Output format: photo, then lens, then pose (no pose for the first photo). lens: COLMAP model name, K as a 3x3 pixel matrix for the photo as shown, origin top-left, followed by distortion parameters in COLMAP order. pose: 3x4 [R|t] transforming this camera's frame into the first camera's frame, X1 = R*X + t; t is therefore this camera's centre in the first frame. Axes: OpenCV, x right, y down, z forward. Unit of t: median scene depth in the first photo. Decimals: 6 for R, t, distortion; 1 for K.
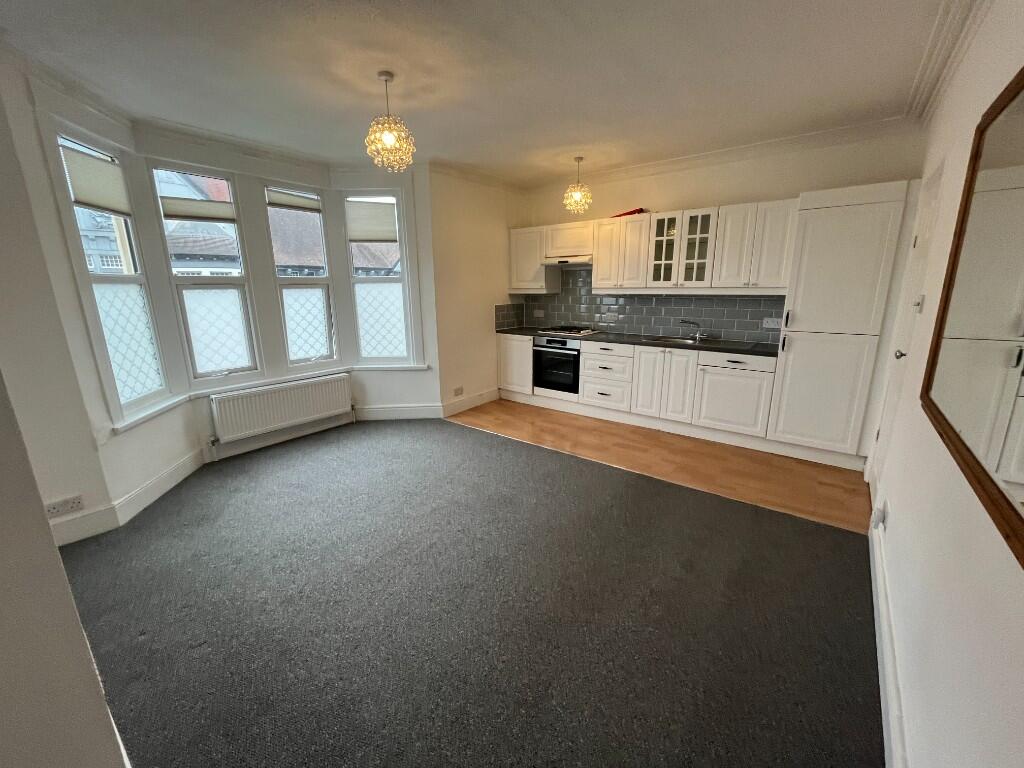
lens RADIAL K [[410.7, 0, 510.2], [0, 410.7, 383.3], [0, 0, 1]] dist [-0.012098, -0.000276]
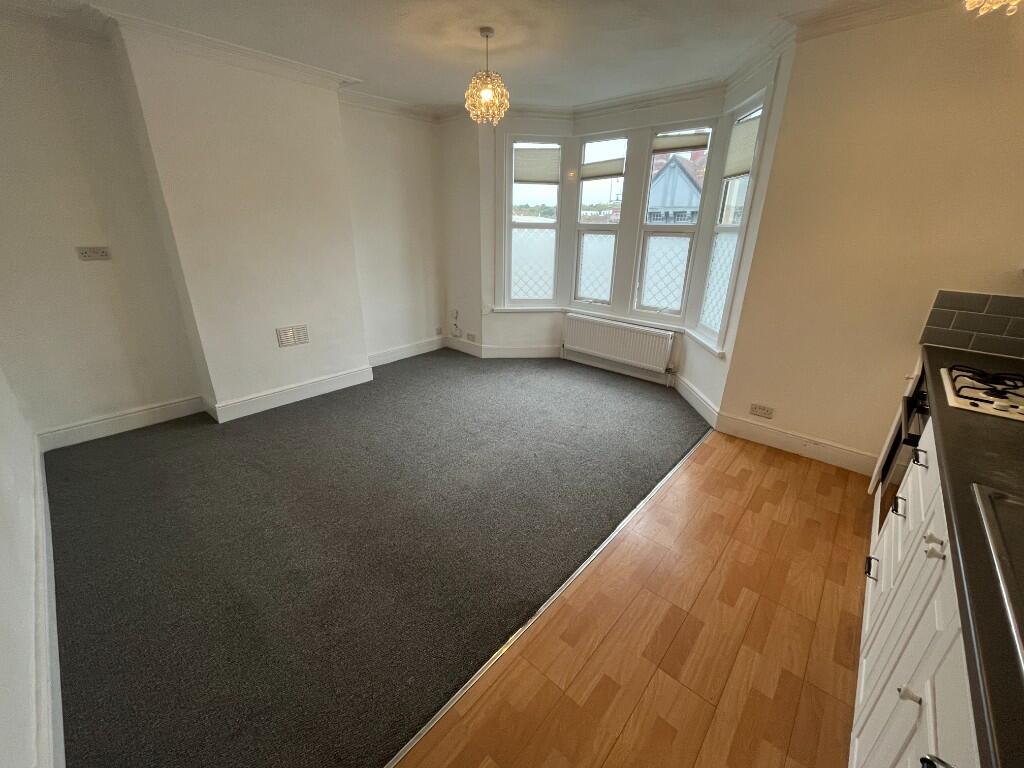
lens RADIAL K [[410.7, 0, 508.7], [0, 410.7, 383.6], [0, 0, 1]] dist [-0.012098, -0.000276]
pose [[-0.073441, 0.362047, -0.929262, 0.590278], [-0.245194, 0.896624, 0.368708, -0.193251], [0.966688, 0.254928, 0.022923, 0.734435]]
